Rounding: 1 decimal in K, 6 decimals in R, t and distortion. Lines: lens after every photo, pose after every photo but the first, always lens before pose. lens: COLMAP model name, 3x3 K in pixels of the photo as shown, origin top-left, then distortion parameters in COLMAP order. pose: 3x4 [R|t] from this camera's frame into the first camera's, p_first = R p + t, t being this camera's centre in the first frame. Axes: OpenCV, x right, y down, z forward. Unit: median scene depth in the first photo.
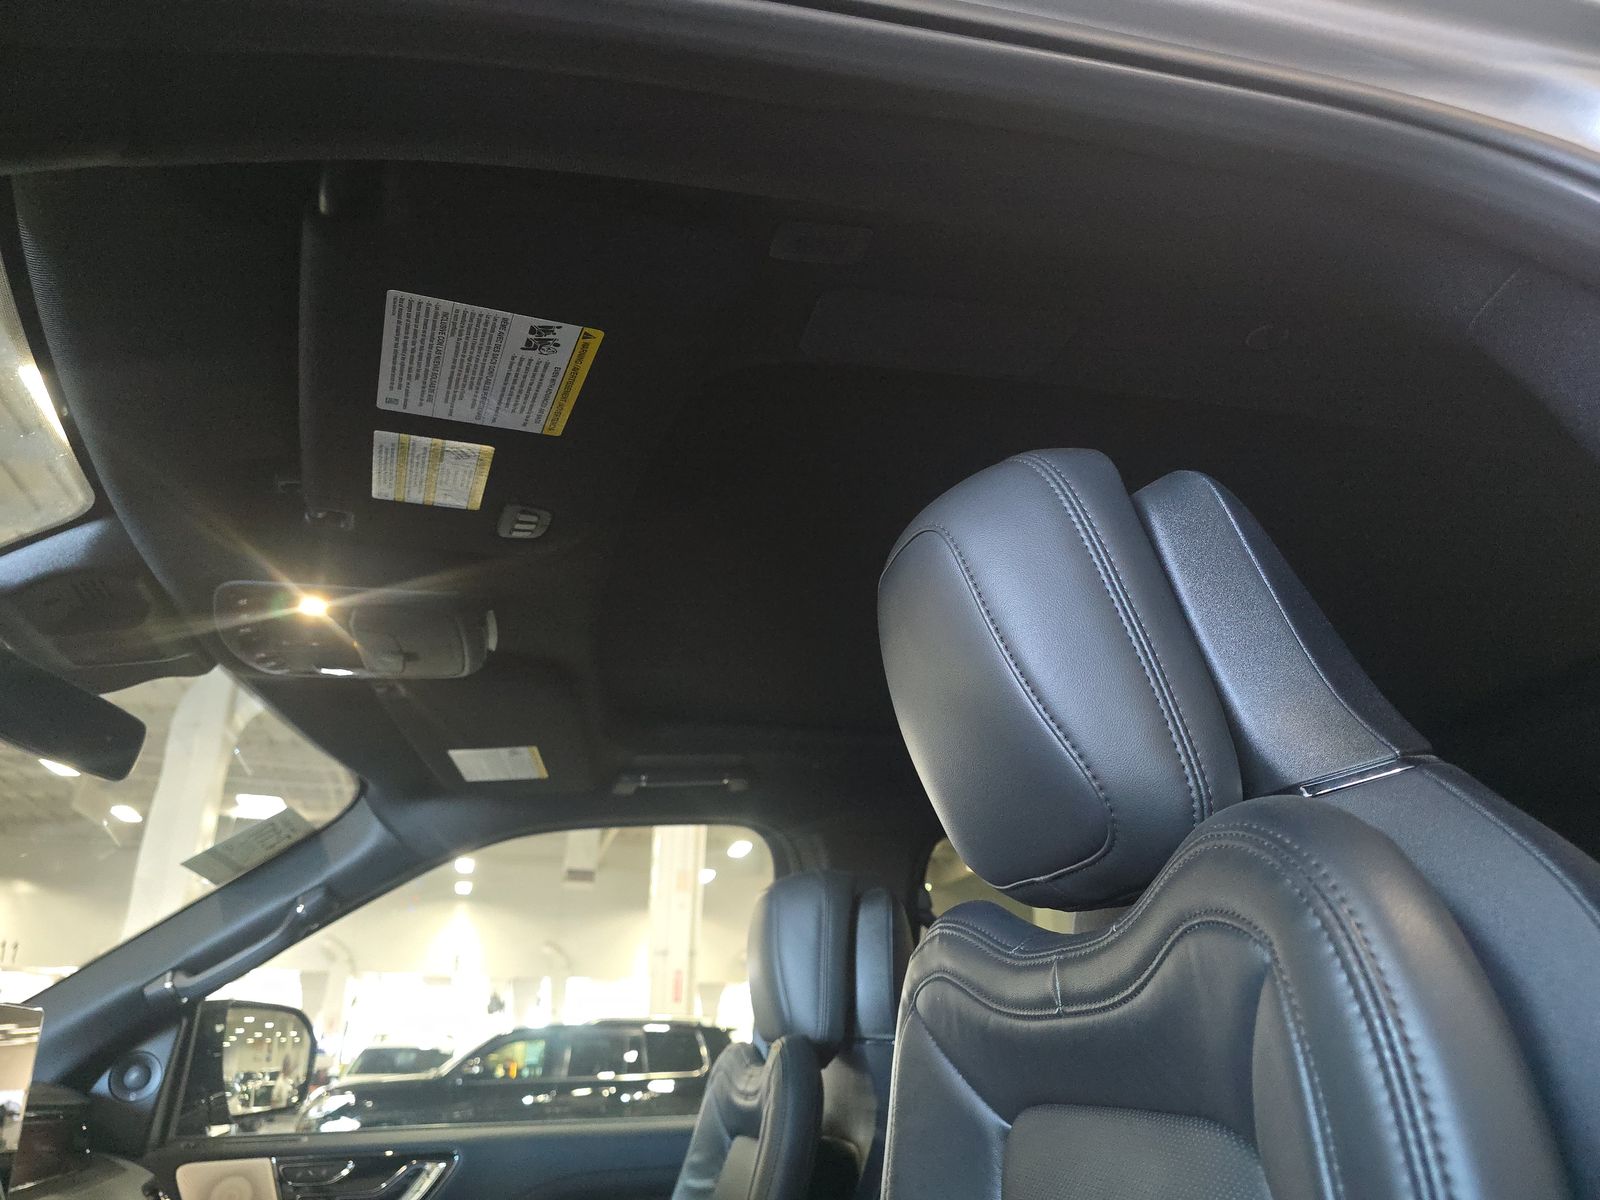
lens RADIAL K [[1048.2, 0, 821.6], [0, 1048.2, 599.2], [0, 0, 1]] dist [-0.025583, -0.001261]
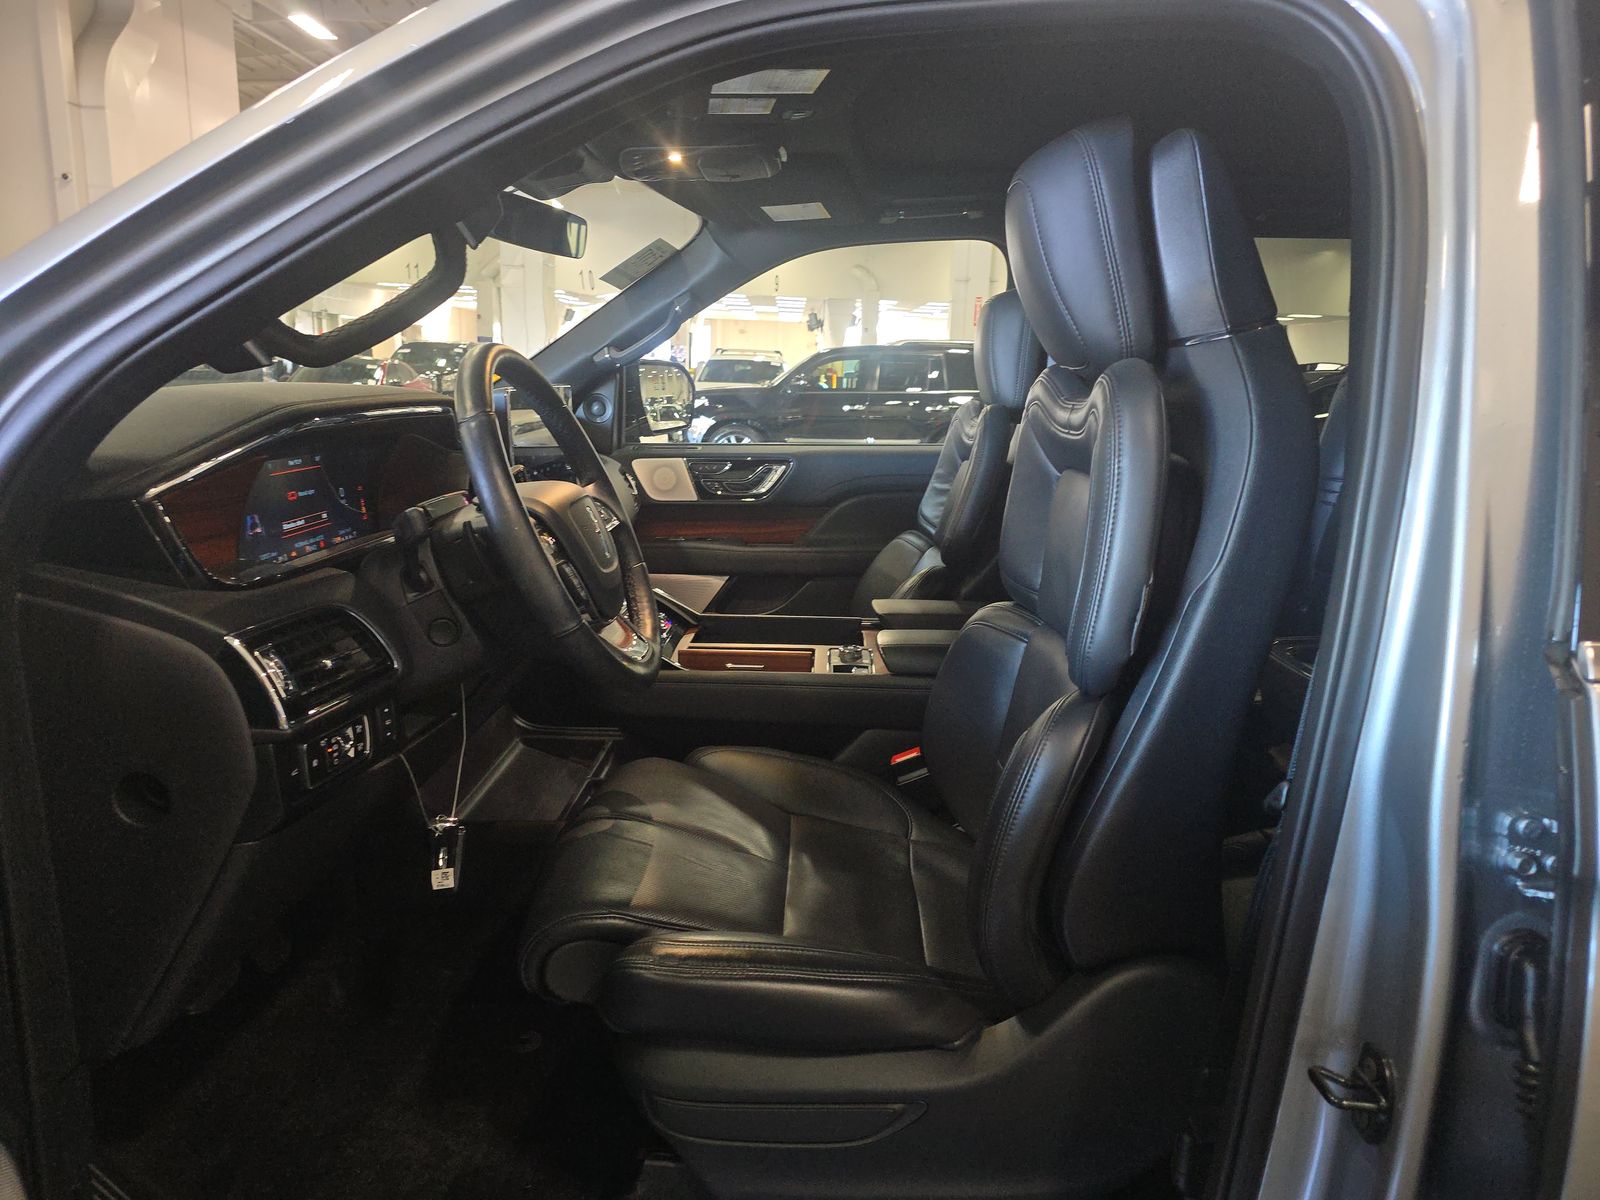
lens RADIAL K [[1048.2, 0, 821.6], [0, 1048.2, 599.2], [0, 0, 1]] dist [-0.025583, -0.001261]
pose [[0.961257, 0.094471, -0.258961, 0.062873], [0.076129, 0.811921, 0.578782, -0.106710], [0.264934, -0.576072, 0.773273, -0.172625]]
